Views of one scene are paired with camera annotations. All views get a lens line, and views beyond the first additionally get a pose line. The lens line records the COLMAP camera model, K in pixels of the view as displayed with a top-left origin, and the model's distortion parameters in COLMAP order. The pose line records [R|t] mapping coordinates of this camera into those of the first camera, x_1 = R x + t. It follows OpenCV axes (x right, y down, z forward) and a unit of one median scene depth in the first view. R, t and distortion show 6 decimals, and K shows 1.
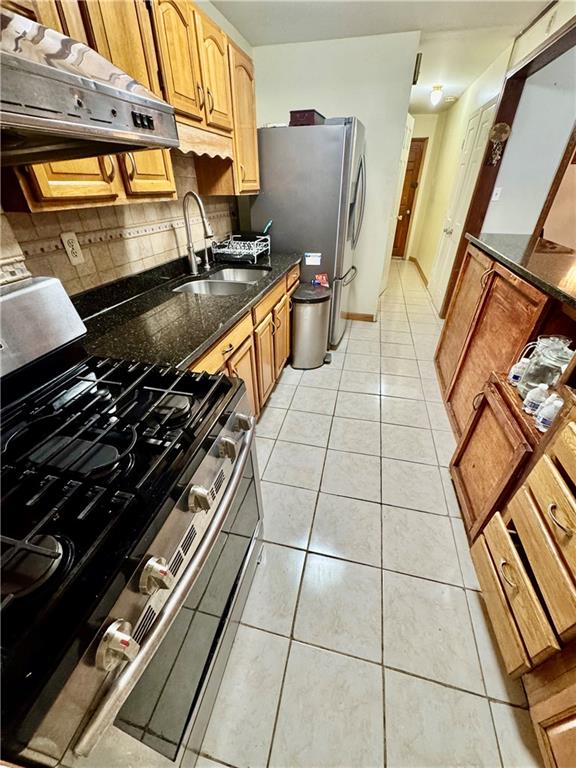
lens RADIAL K [[308.1, 0, 287.9], [0, 308.1, 386.7], [0, 0, 1]] dist [-0.000438, 0.000232]
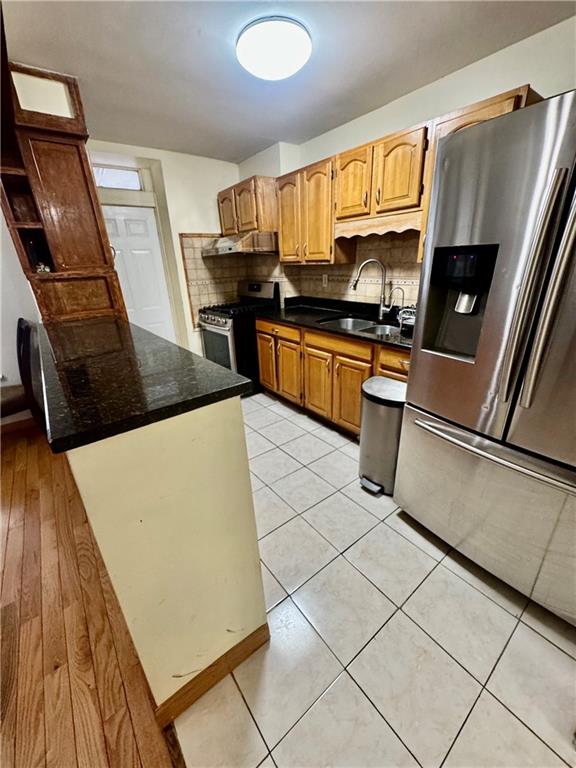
lens RADIAL K [[308.1, 0, 287.9], [0, 308.1, 386.7], [0, 0, 1]] dist [-0.000438, 0.000232]
pose [[-0.617258, 0.322577, -0.717591, 1.032793], [-0.401134, 0.655595, 0.639755, -0.933234], [0.676819, 0.682744, -0.275275, 1.428323]]
